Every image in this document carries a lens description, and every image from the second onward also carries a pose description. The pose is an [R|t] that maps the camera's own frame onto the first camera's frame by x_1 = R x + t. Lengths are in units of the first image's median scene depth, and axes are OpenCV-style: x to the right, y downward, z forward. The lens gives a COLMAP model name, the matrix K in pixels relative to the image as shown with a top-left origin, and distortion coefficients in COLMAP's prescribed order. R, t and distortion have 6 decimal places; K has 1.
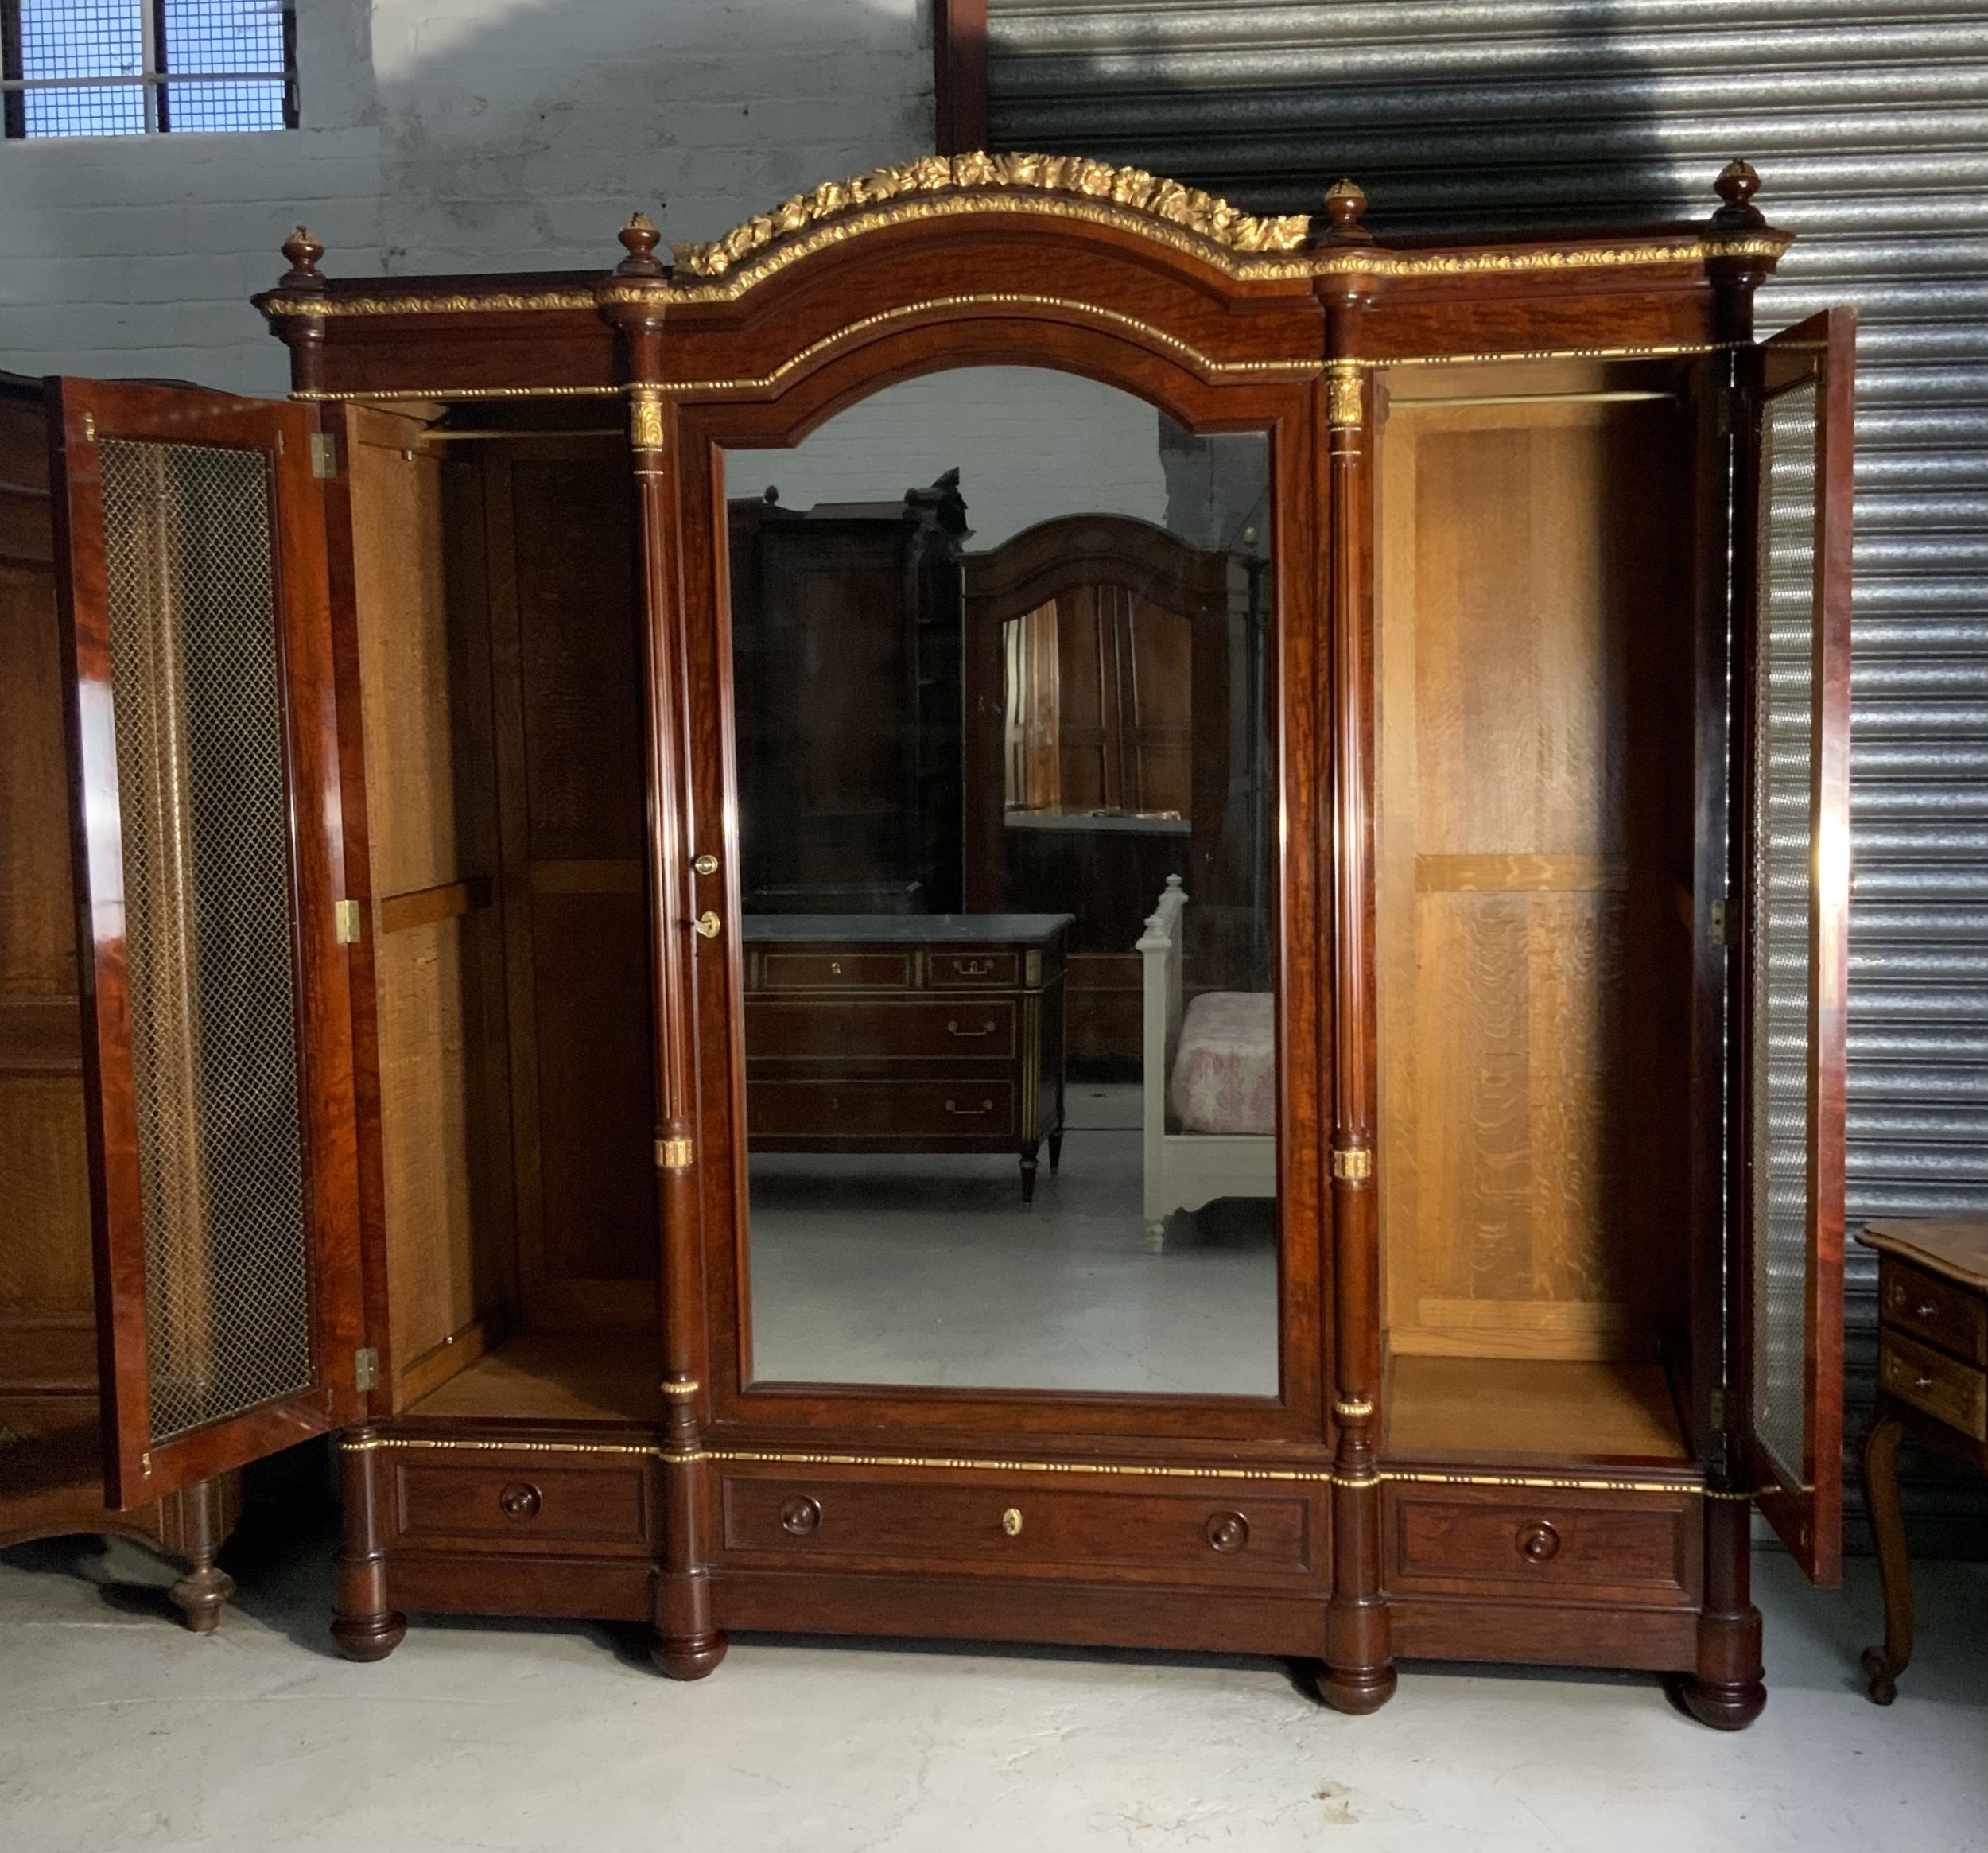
lens RADIAL K [[2592.1, 0, 1044.5], [0, 2592.1, 924.5], [0, 0, 1]] dist [0.171333, -0.429227]
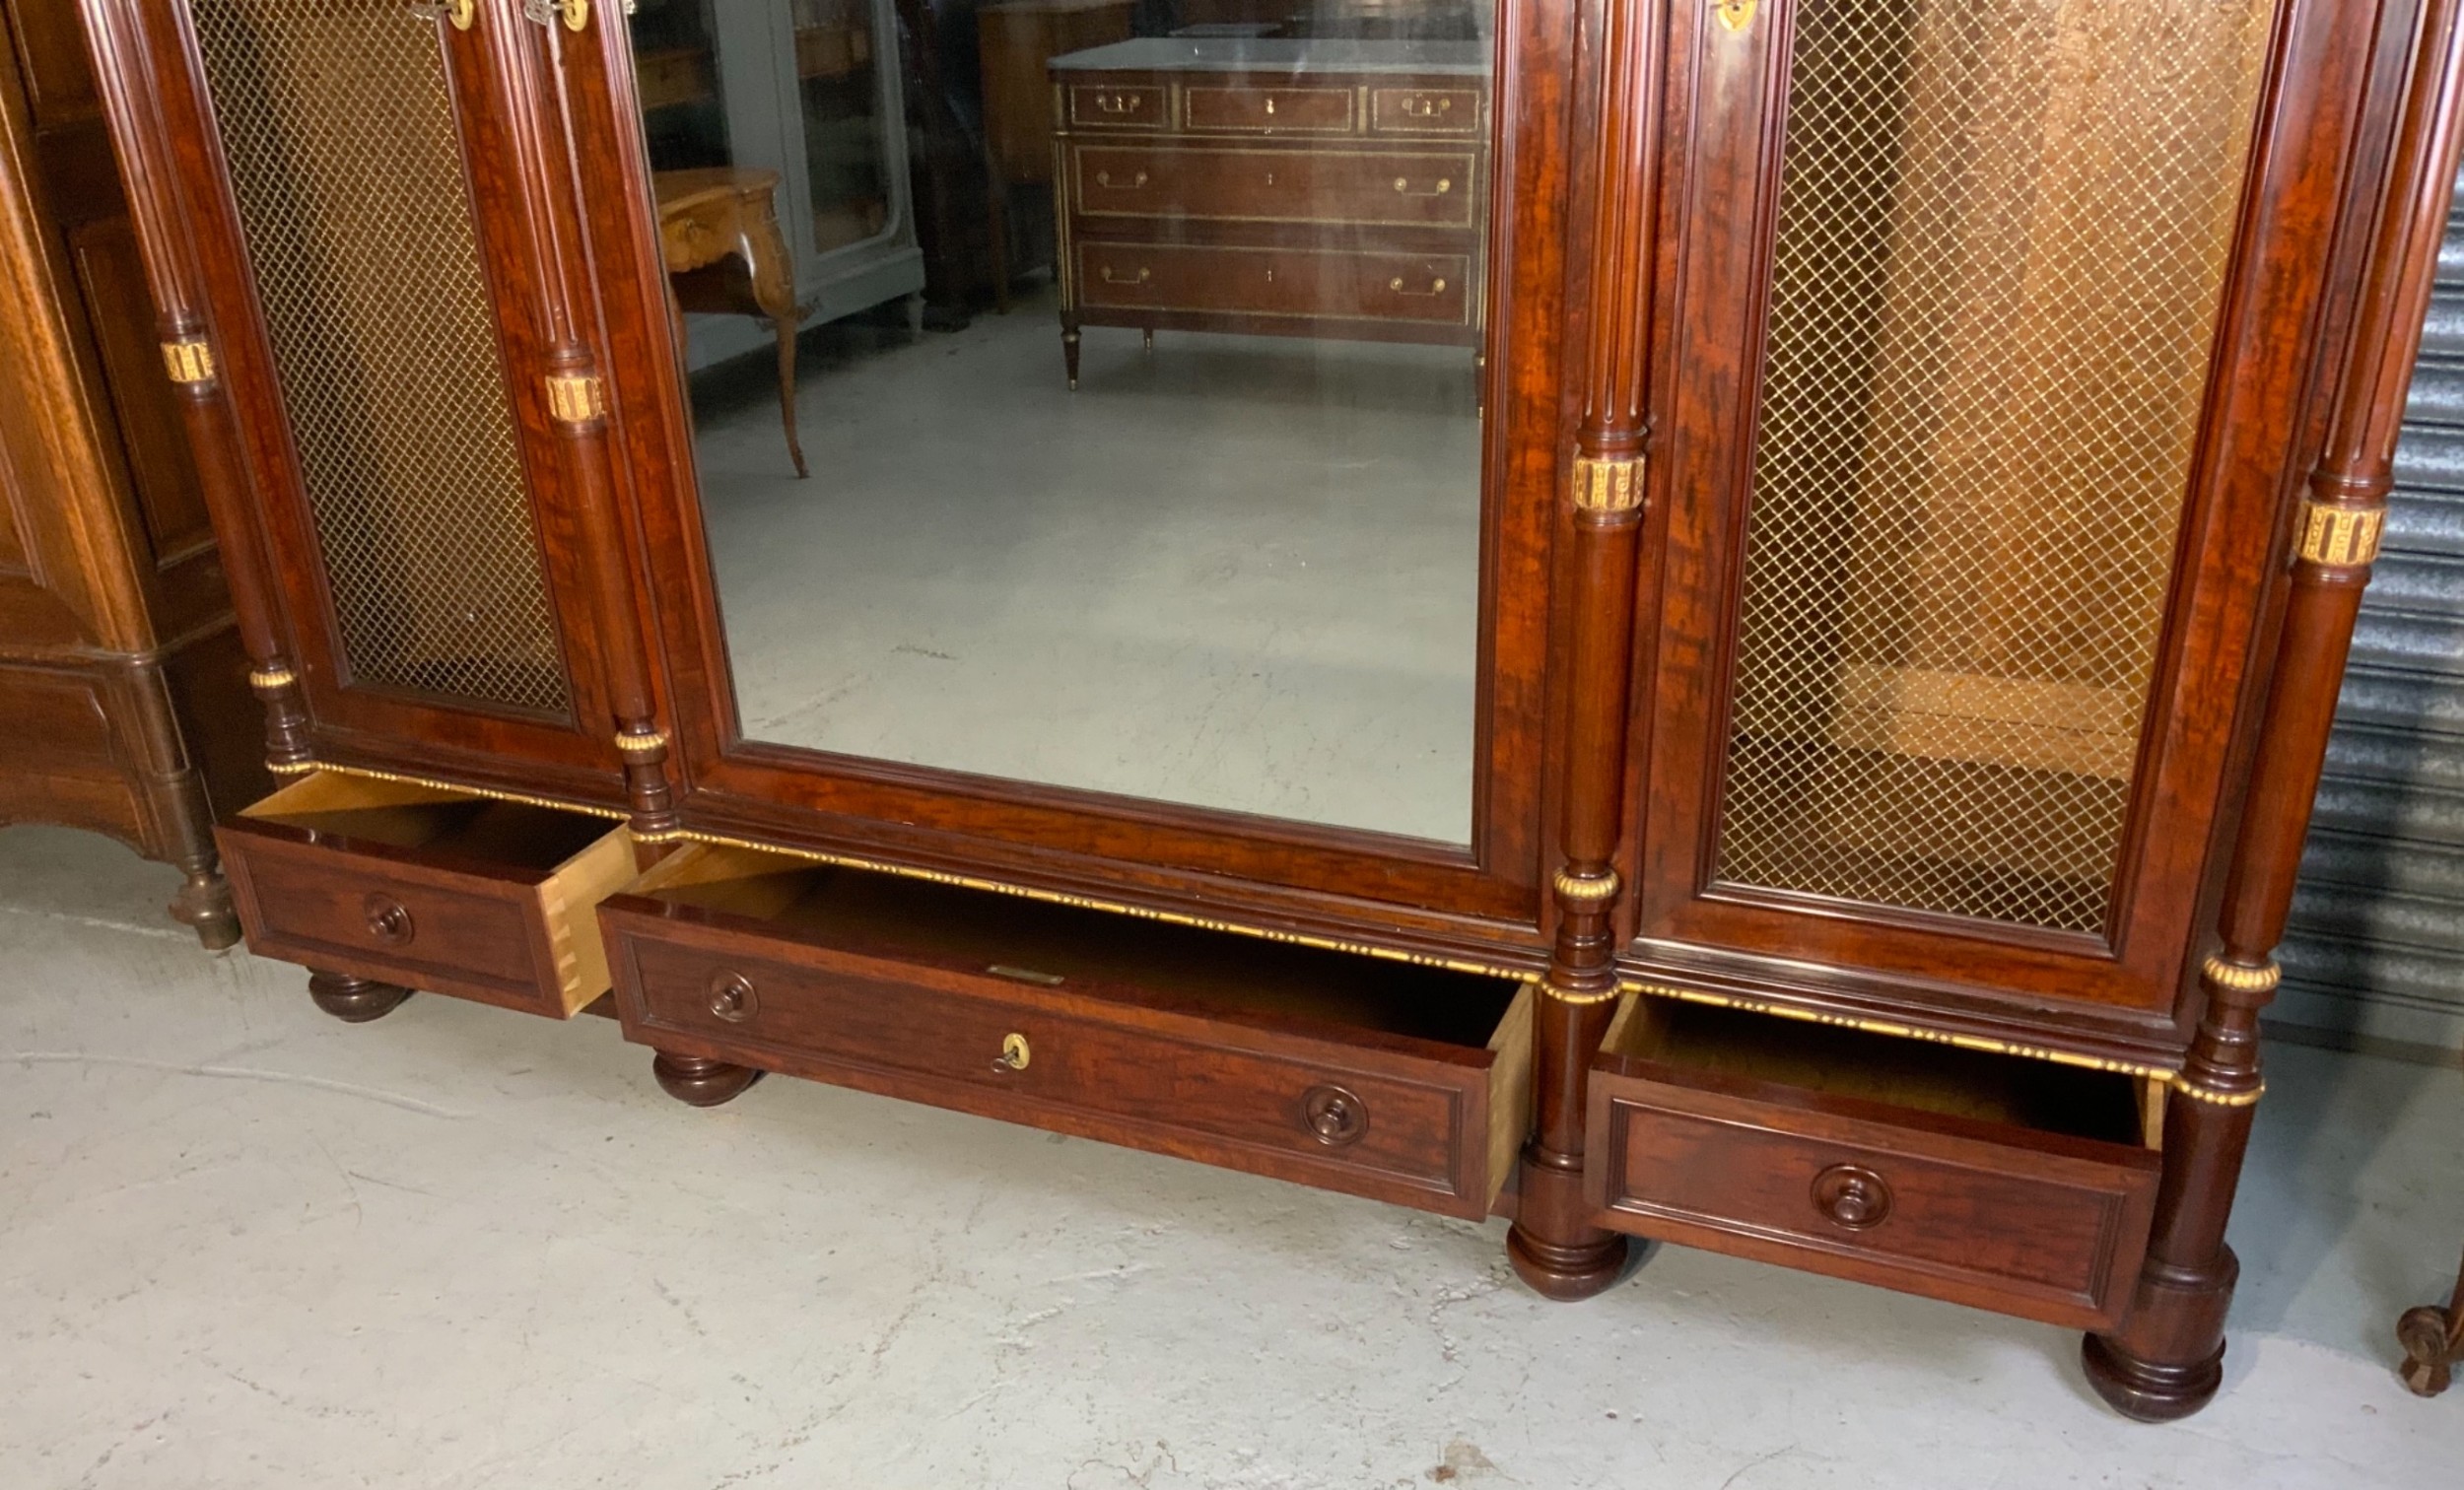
lens RADIAL K [[2043.7, 0, 1219.1], [0, 2043.7, 928.6], [0, 0, 1]] dist [0.081403, -0.161115]
pose [[0.972160, 0.096866, -0.213360, 0.139293], [-0.007994, 0.923734, 0.382951, 0.012981], [0.234183, -0.370584, 0.898791, 0.549978]]
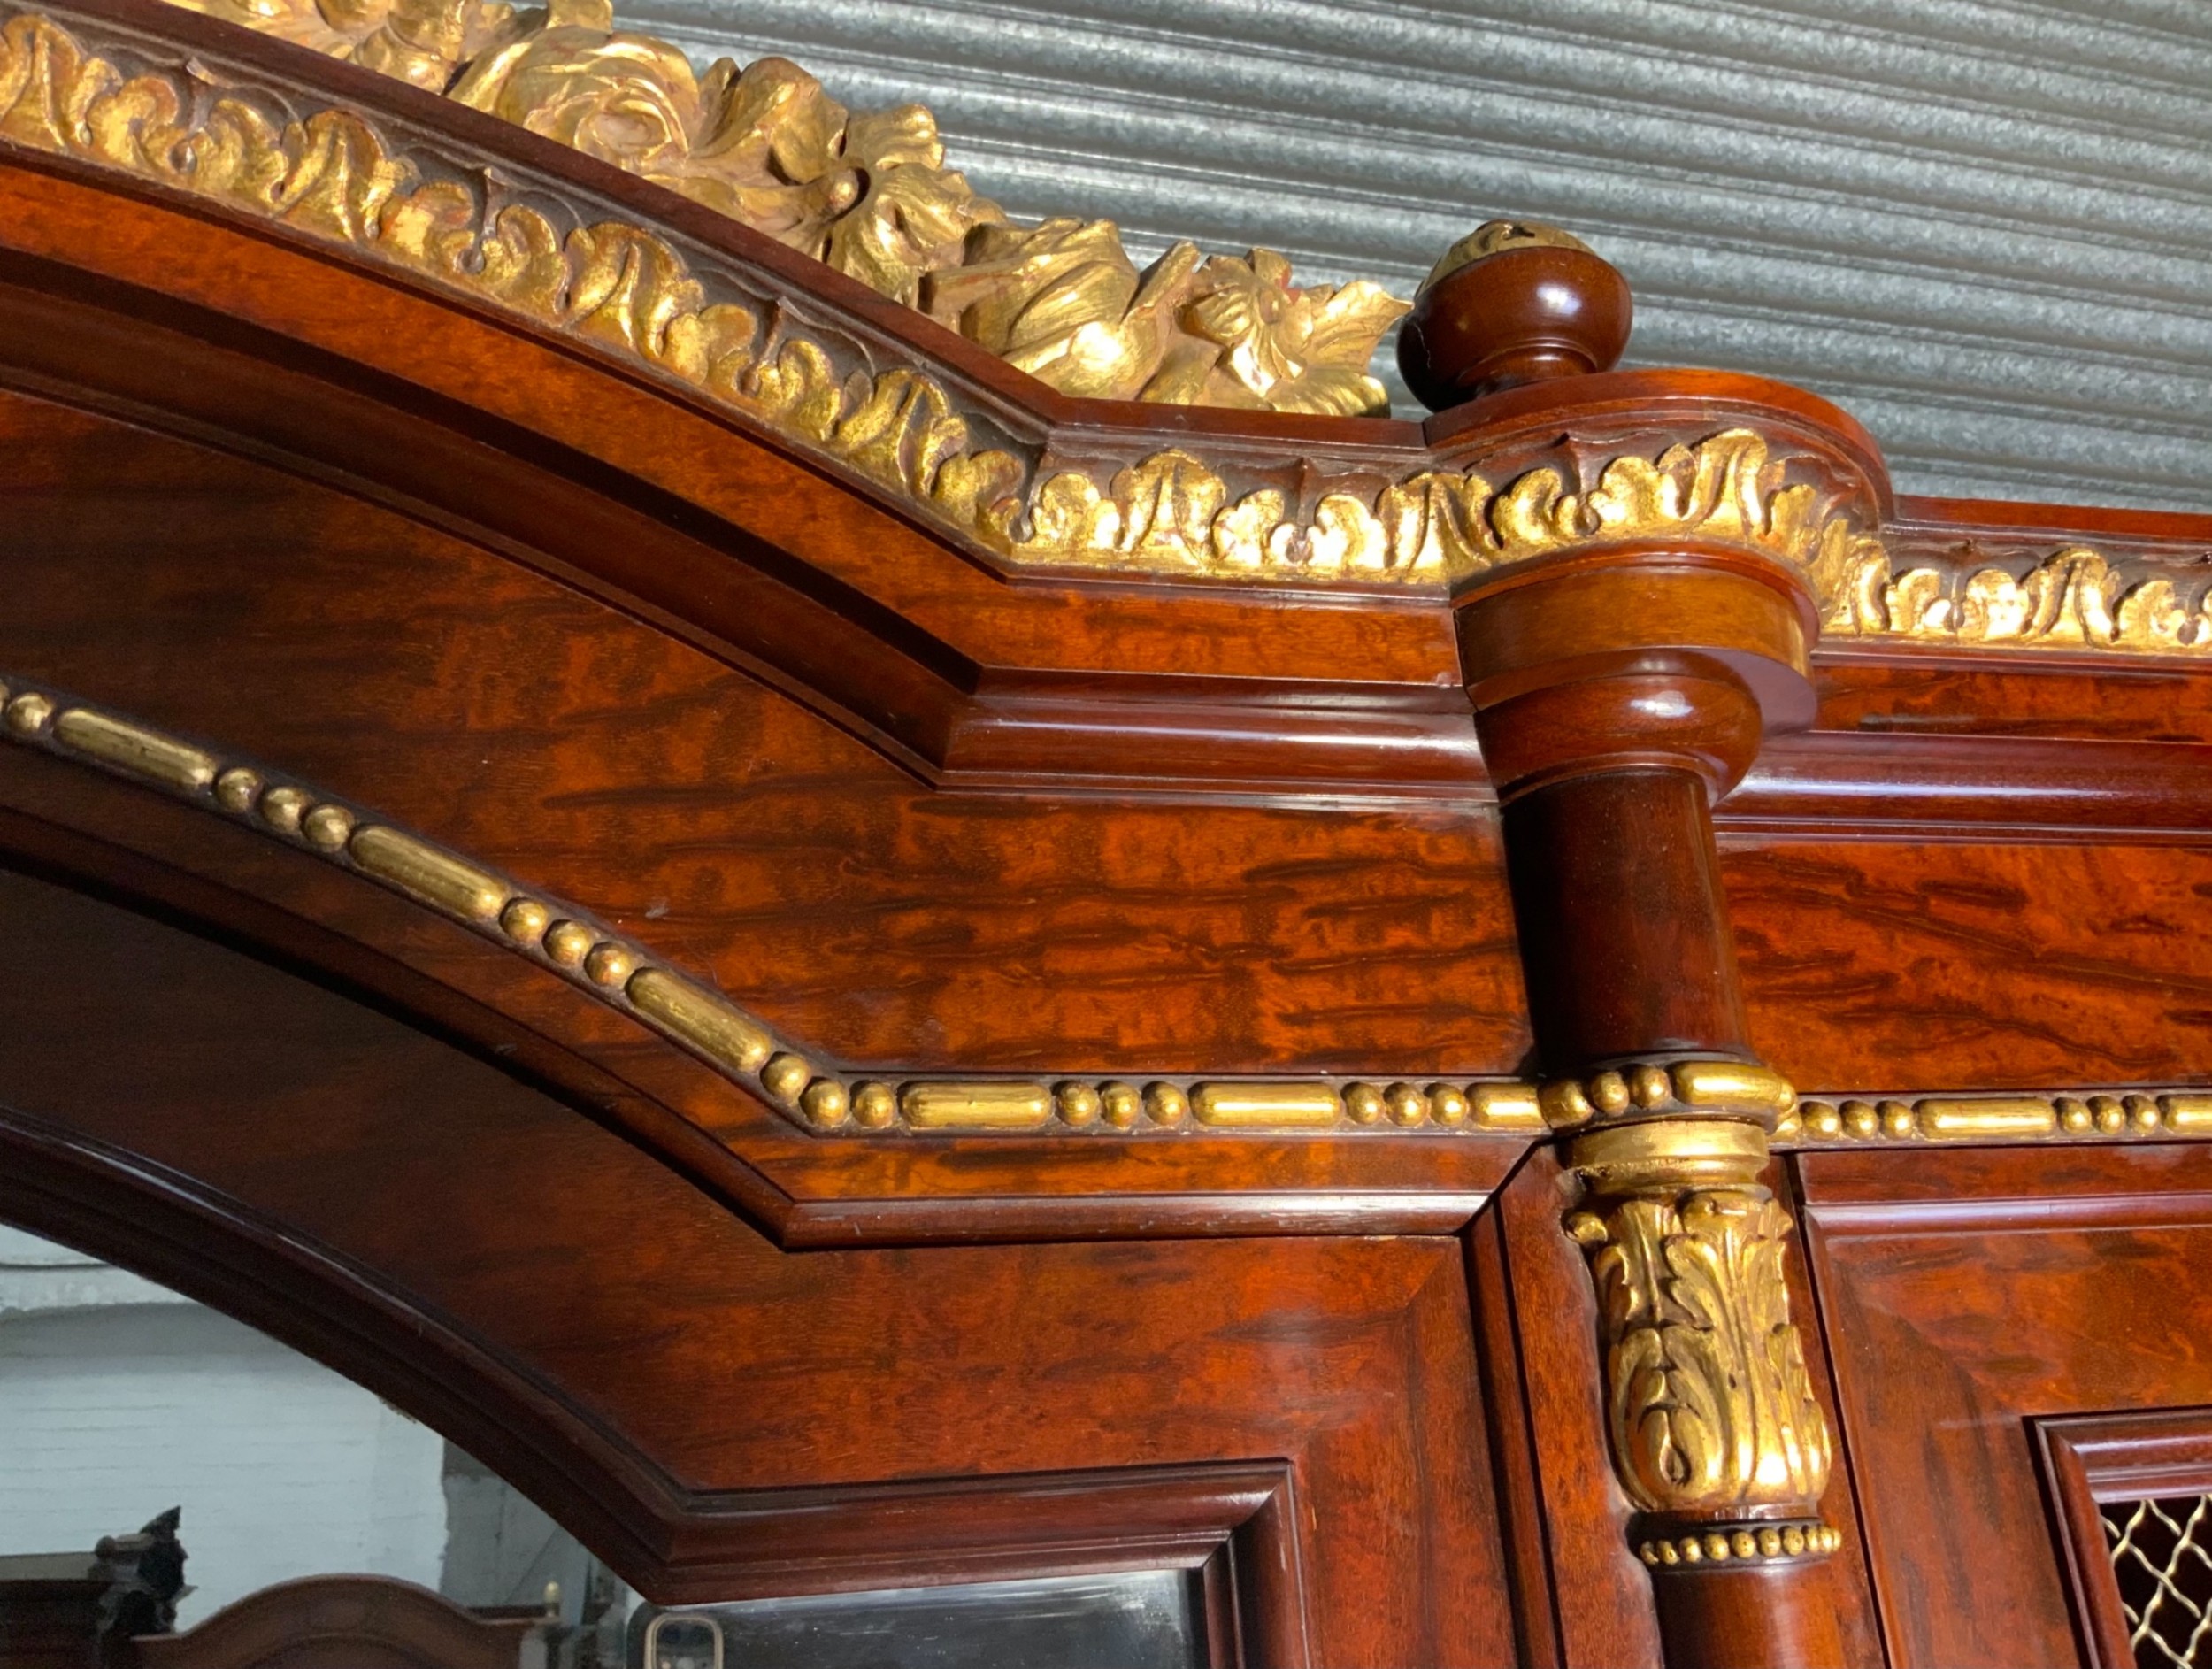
lens RADIAL K [[1832.1, 0, 1106.0], [0, 1832.1, 834.5], [0, 0, 1]] dist [0.079305, -0.139983]
pose [[0.932562, 0.101434, 0.346468, 0.040663], [0.079188, 0.878869, -0.470446, -0.172679], [-0.352219, 0.466156, 0.811567, 0.879917]]
